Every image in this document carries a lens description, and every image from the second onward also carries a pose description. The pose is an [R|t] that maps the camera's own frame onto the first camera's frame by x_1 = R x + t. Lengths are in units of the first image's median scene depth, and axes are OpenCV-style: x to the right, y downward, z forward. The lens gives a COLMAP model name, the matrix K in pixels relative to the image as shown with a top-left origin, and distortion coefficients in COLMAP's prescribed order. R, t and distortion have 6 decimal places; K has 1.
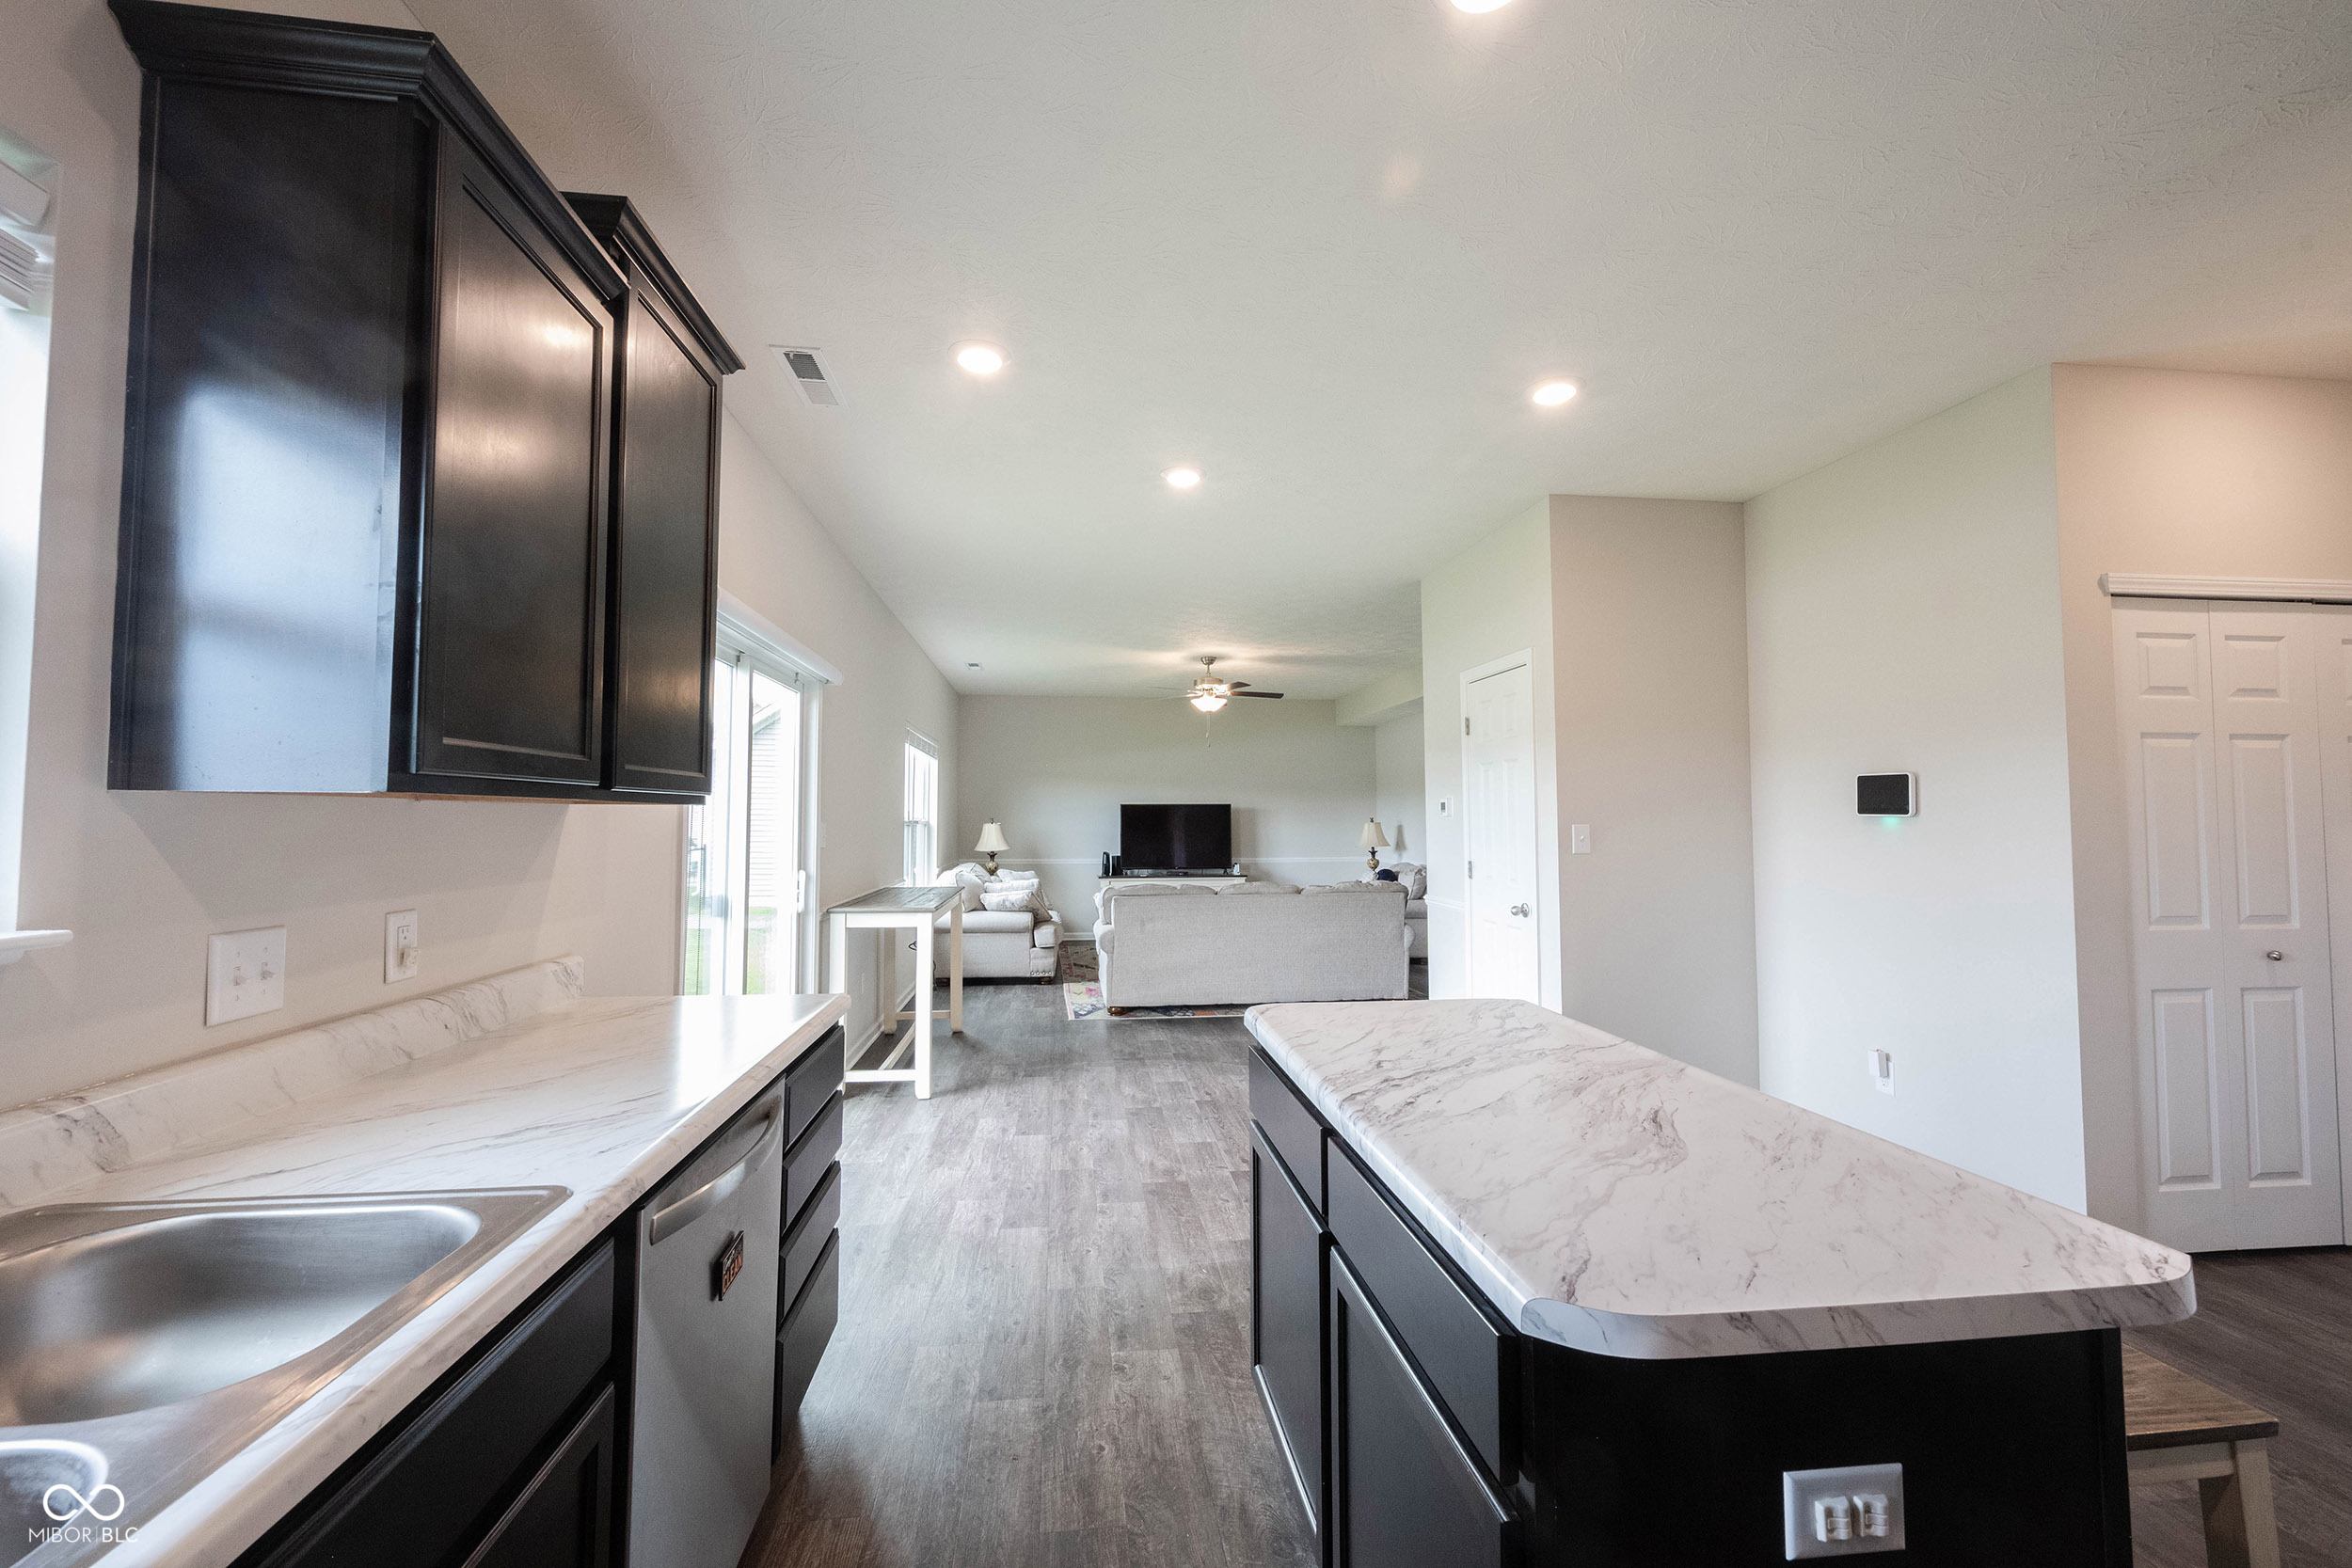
lens RADIAL K [[936.1, 0, 1177.5], [0, 936.1, 779.5], [0, 0, 1]] dist [-0.002364, 0.000075]
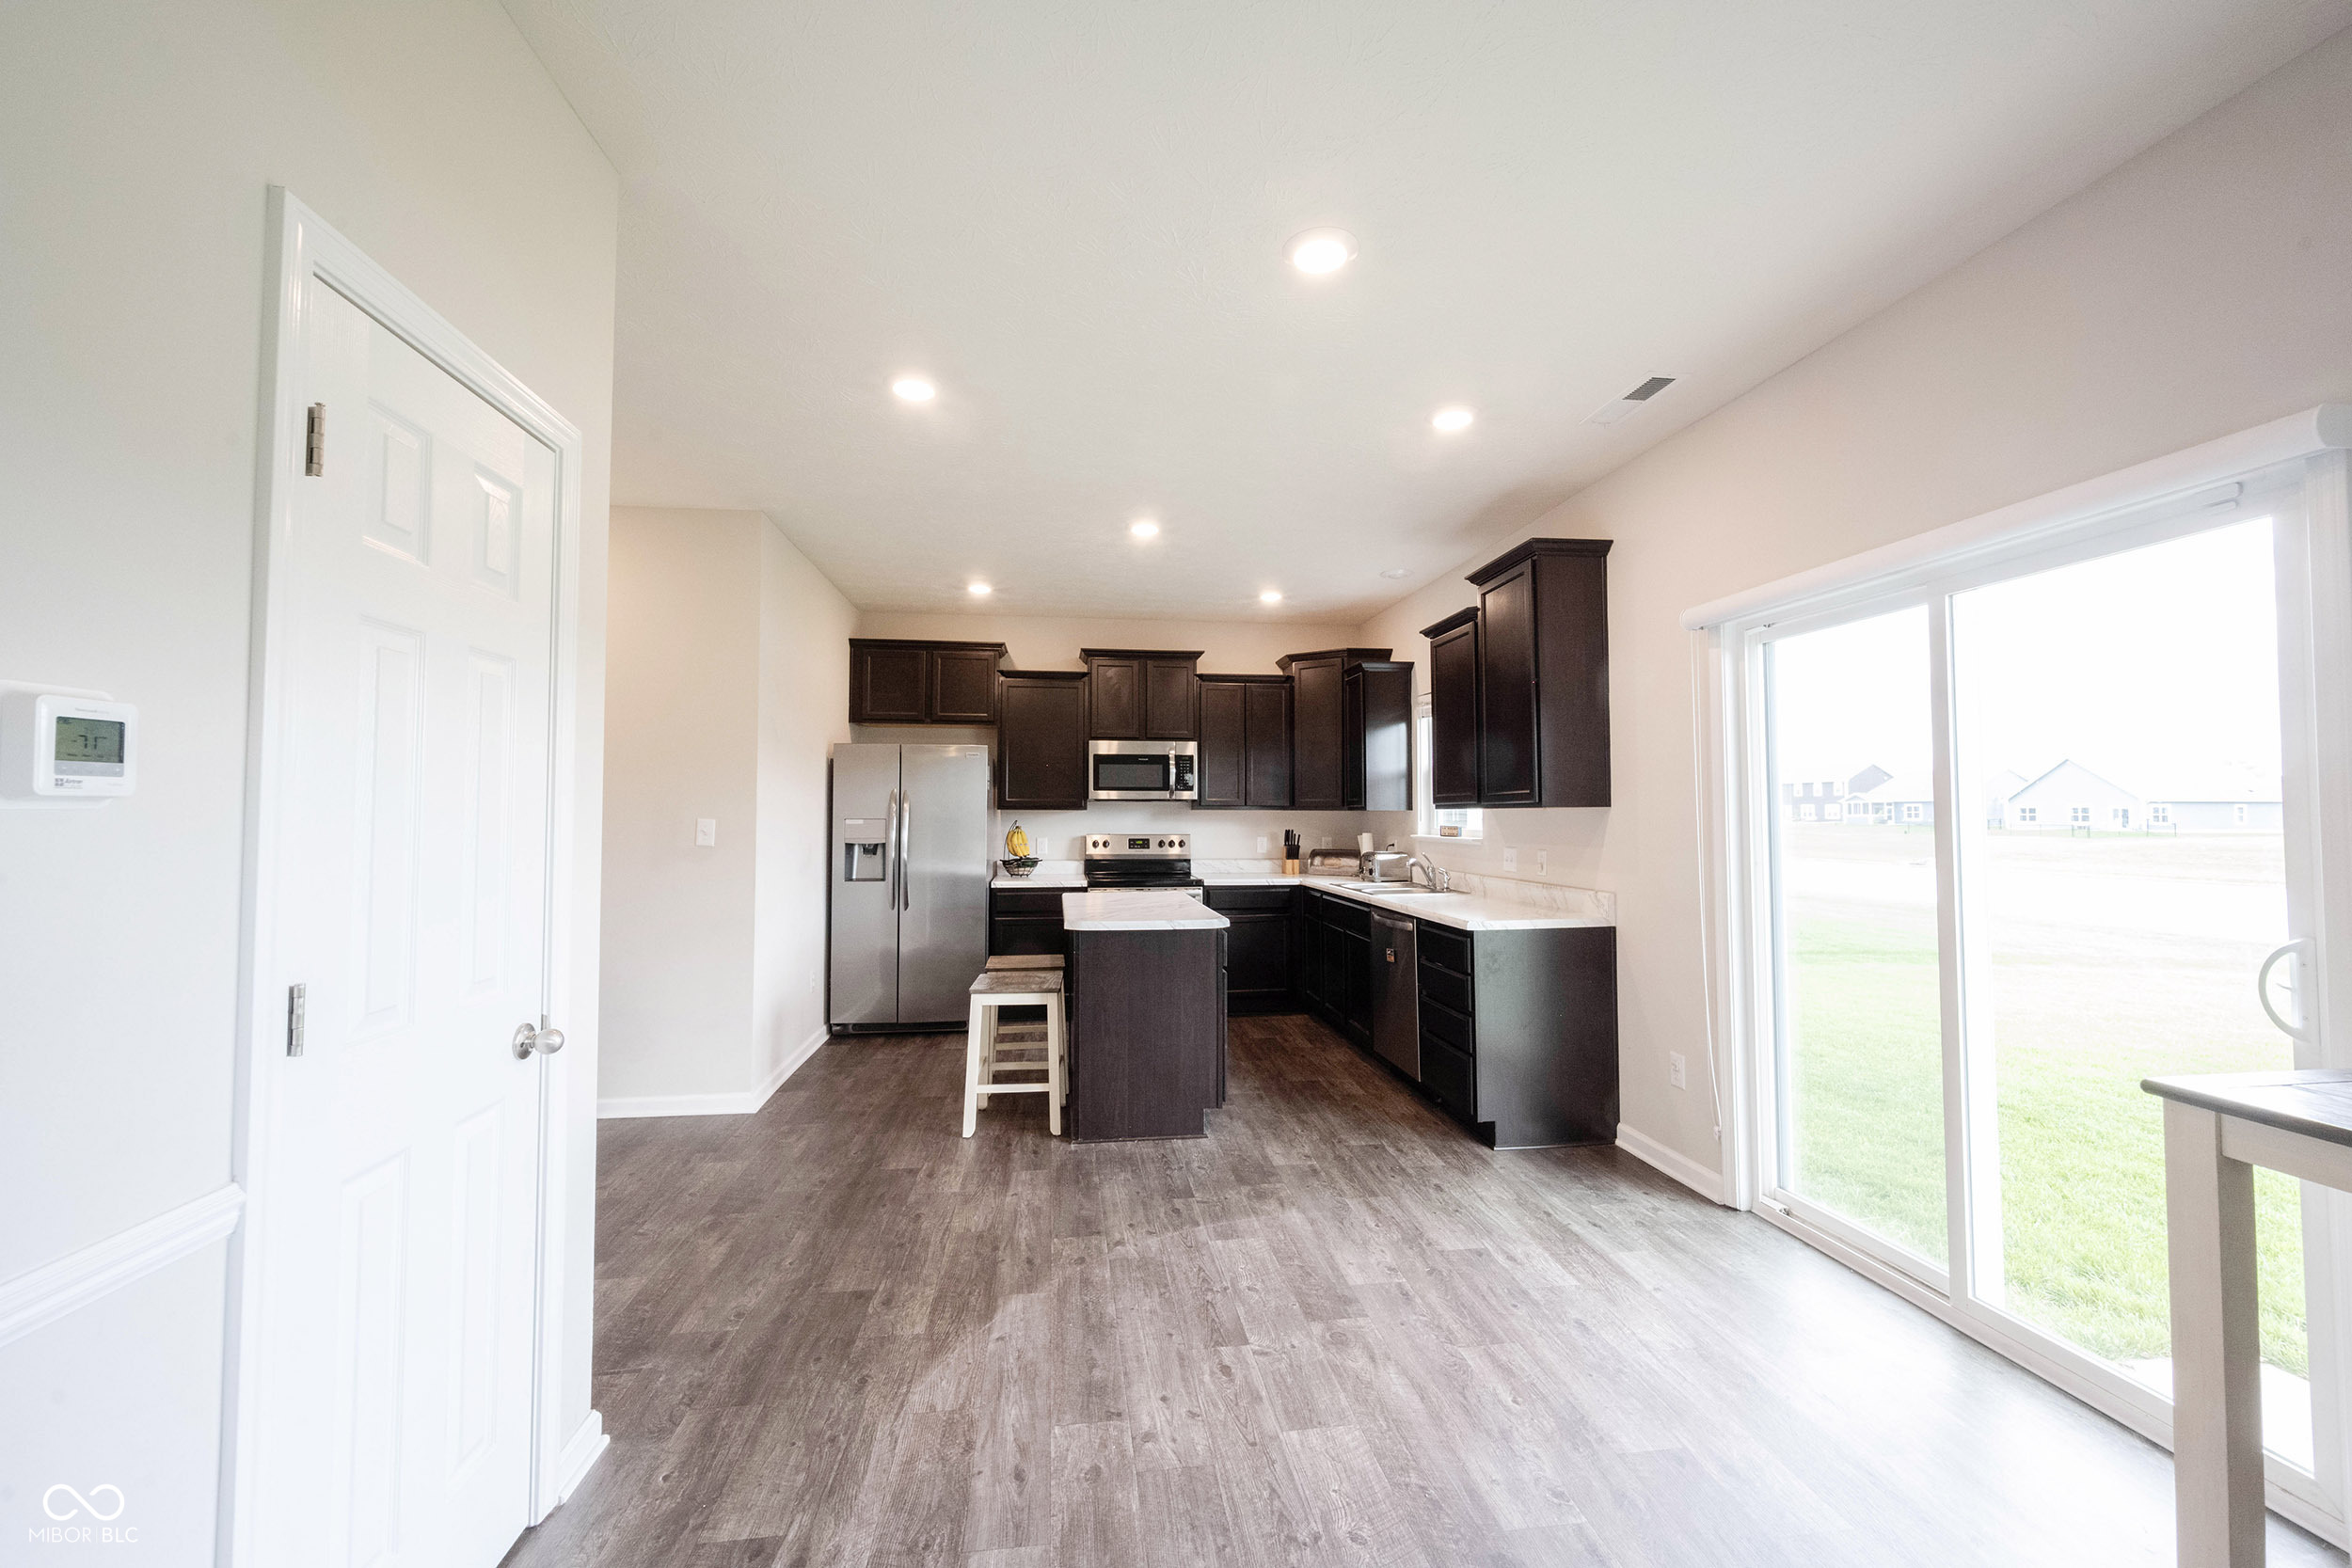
lens RADIAL K [[936.1, 0, 1180.6], [0, 936.1, 784.9], [0, 0, 1]] dist [-0.002364, 0.000075]
pose [[-0.999914, -0.004494, -0.012339, 0.068175], [-0.003556, 0.997179, -0.074980, 0.043930], [0.012641, -0.074930, -0.997109, 1.009978]]
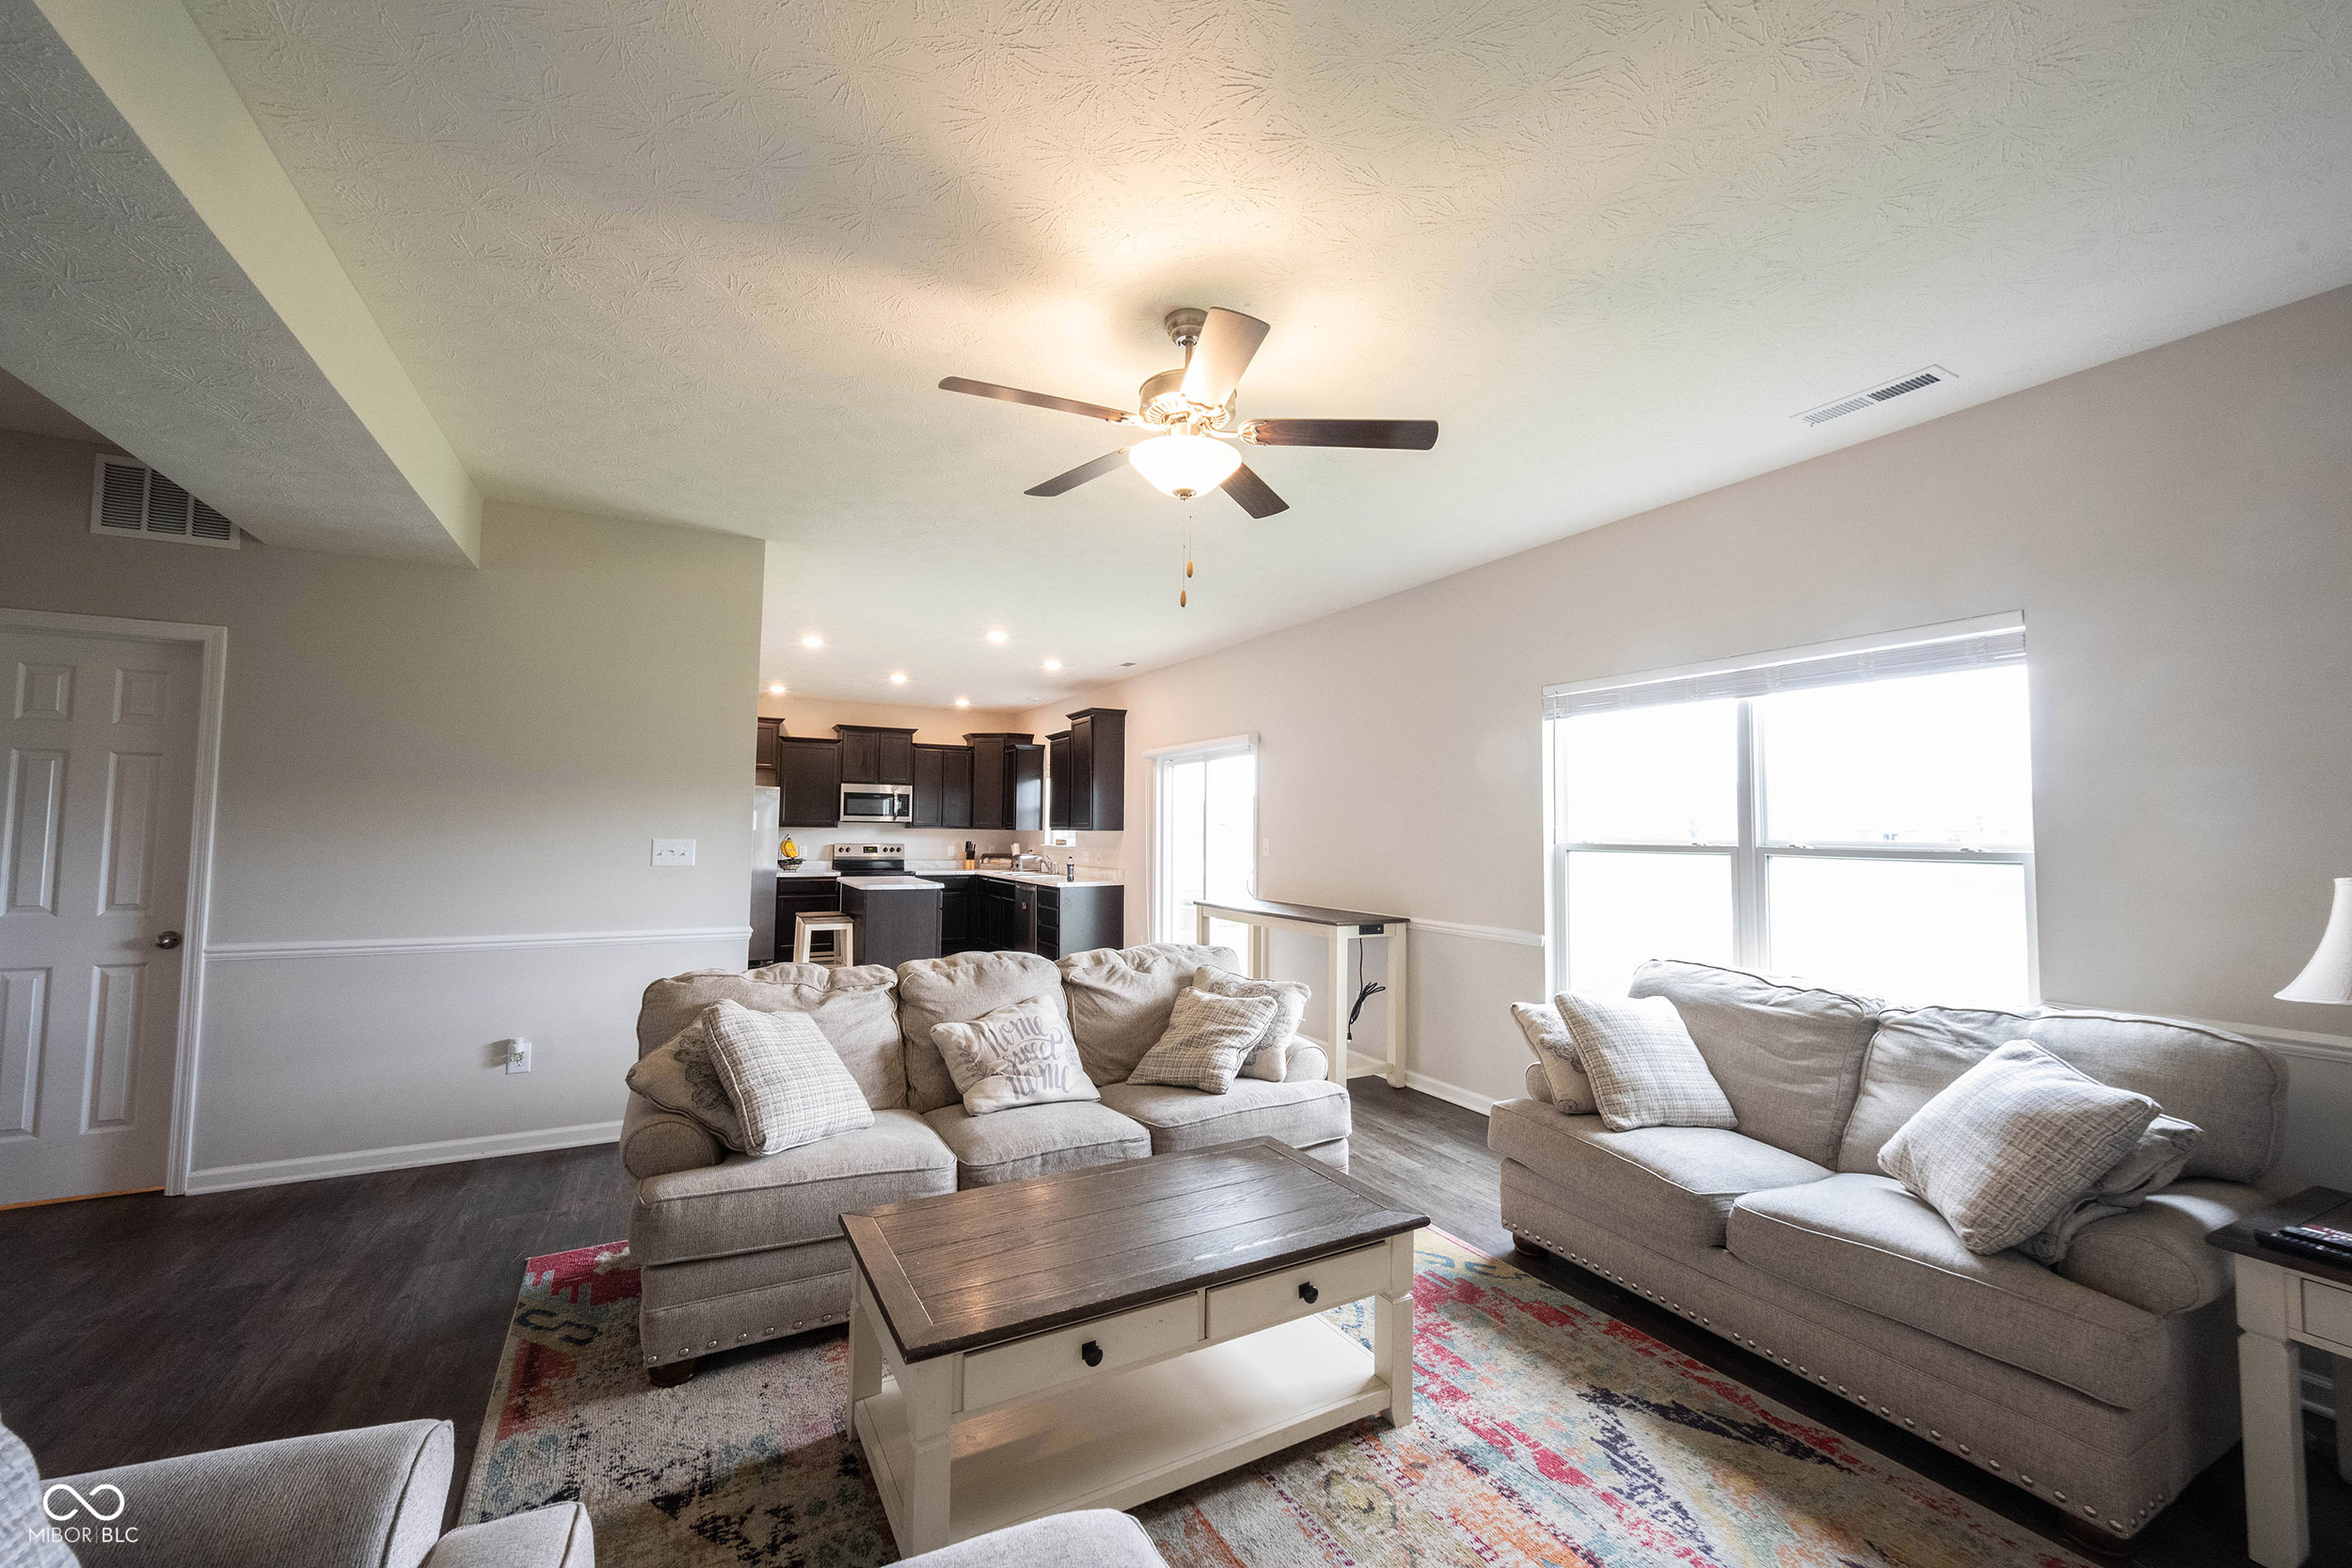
lens RADIAL K [[936.1, 0, 1185.6], [0, 936.1, 781.7], [0, 0, 1]] dist [-0.002364, 0.000075]
pose [[-0.931150, -0.032279, -0.363205, 0.120221], [0.002486, 0.995489, -0.094844, 0.055132], [0.364628, -0.089217, -0.926869, 1.306061]]
